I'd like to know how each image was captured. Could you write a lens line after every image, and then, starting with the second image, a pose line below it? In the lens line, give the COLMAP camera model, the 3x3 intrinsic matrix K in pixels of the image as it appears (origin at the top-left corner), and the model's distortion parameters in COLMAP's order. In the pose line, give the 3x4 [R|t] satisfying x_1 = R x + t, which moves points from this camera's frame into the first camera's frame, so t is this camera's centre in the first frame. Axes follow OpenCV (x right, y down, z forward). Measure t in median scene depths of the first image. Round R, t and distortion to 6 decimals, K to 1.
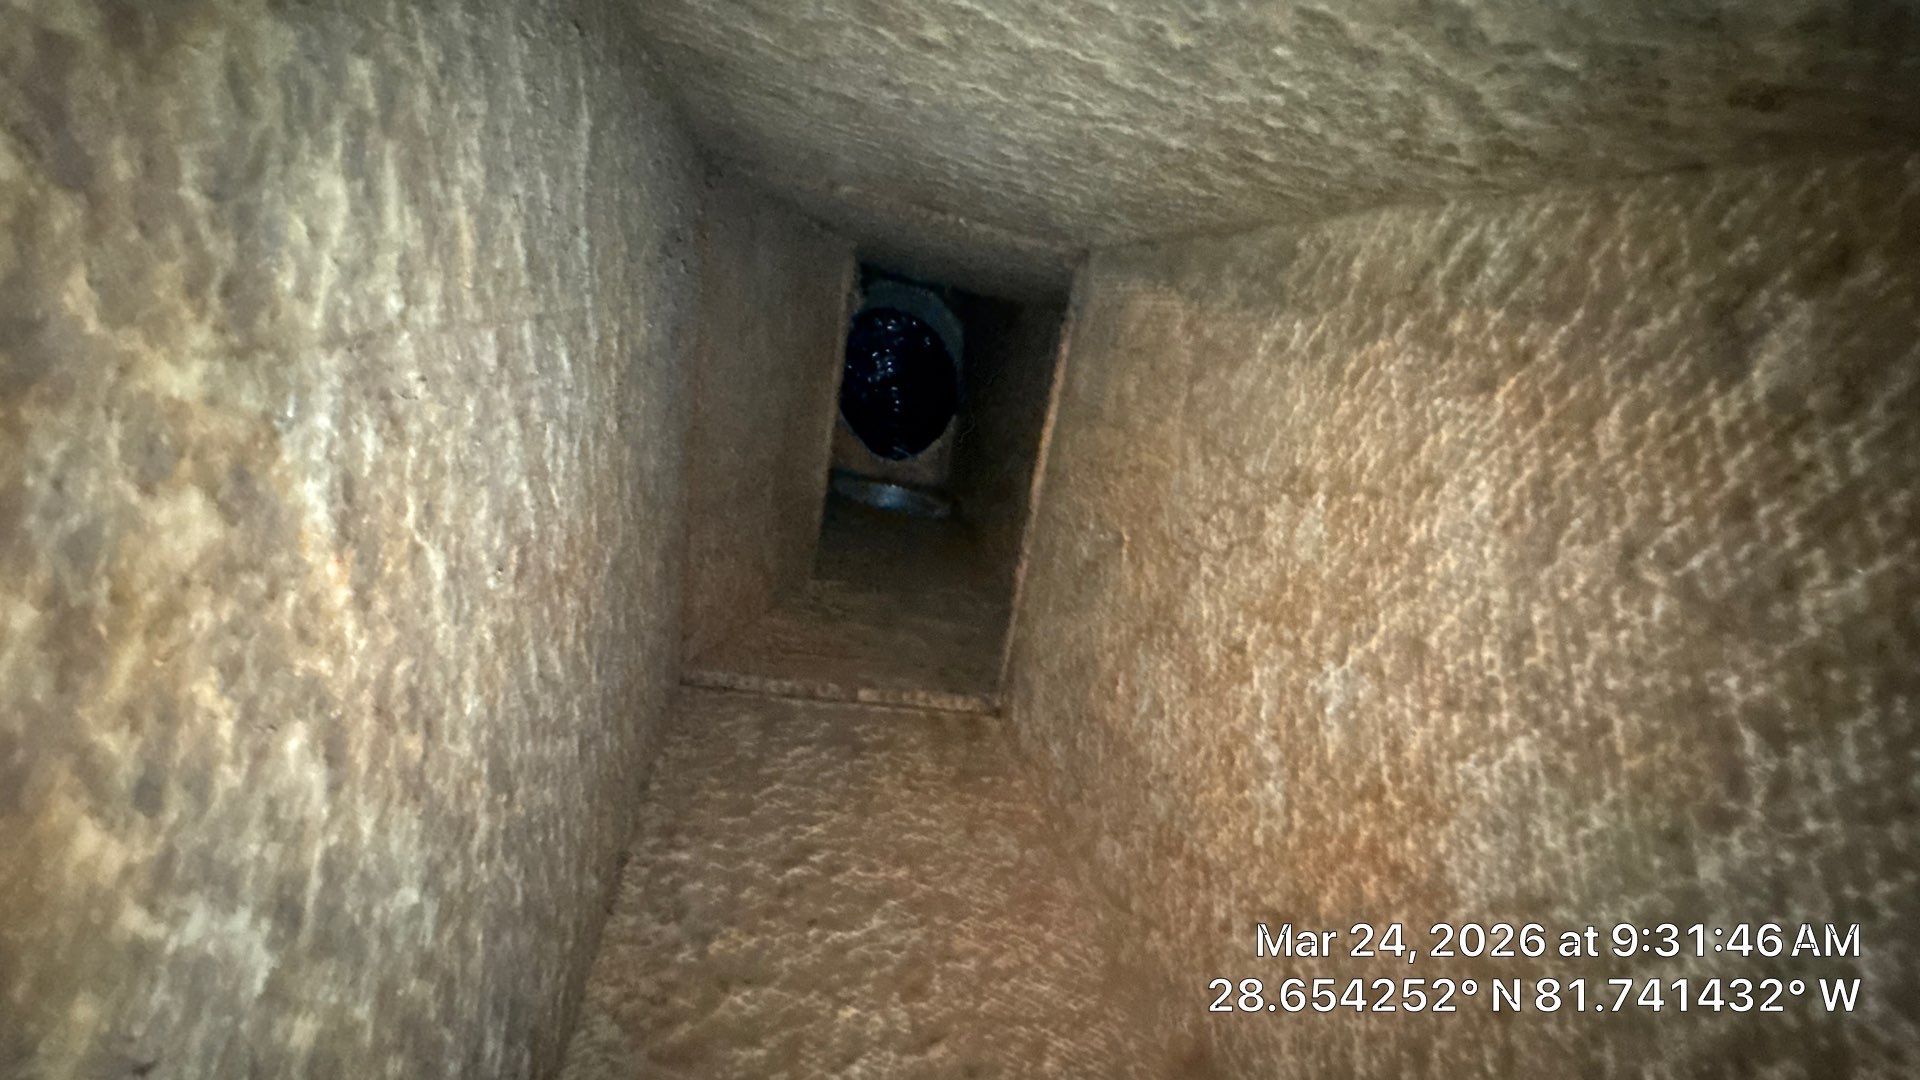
lens RADIAL K [[775.5, 0, 967.5], [0, 775.5, 540.8], [0, 0, 1]] dist [-0.012699, 0.001779]
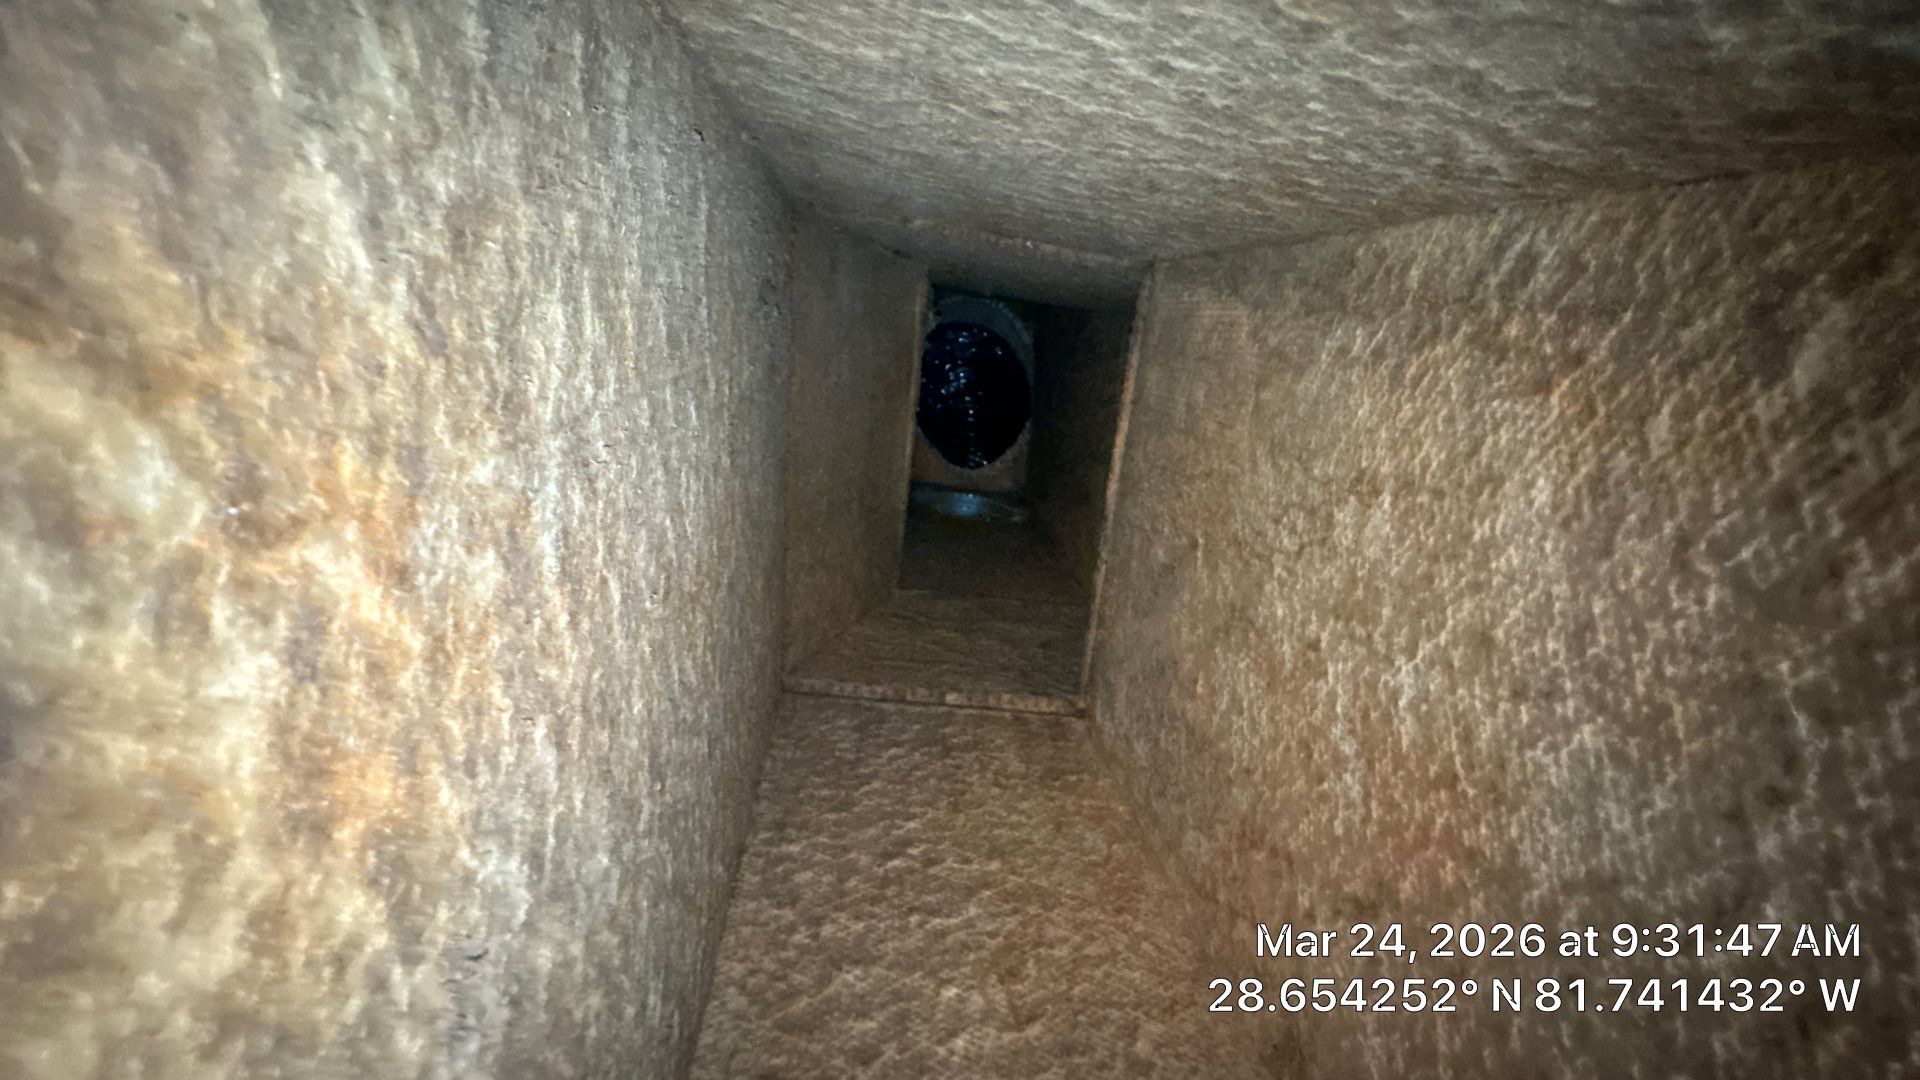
lens RADIAL K [[775.5, 0, 960.6], [0, 775.5, 544.2], [0, 0, 1]] dist [-0.012699, 0.001779]
pose [[0.993395, -0.036417, -0.108811, -0.000076], [0.036212, 0.999337, -0.003864, -0.013656], [0.108880, -0.000102, 0.994055, -0.112189]]
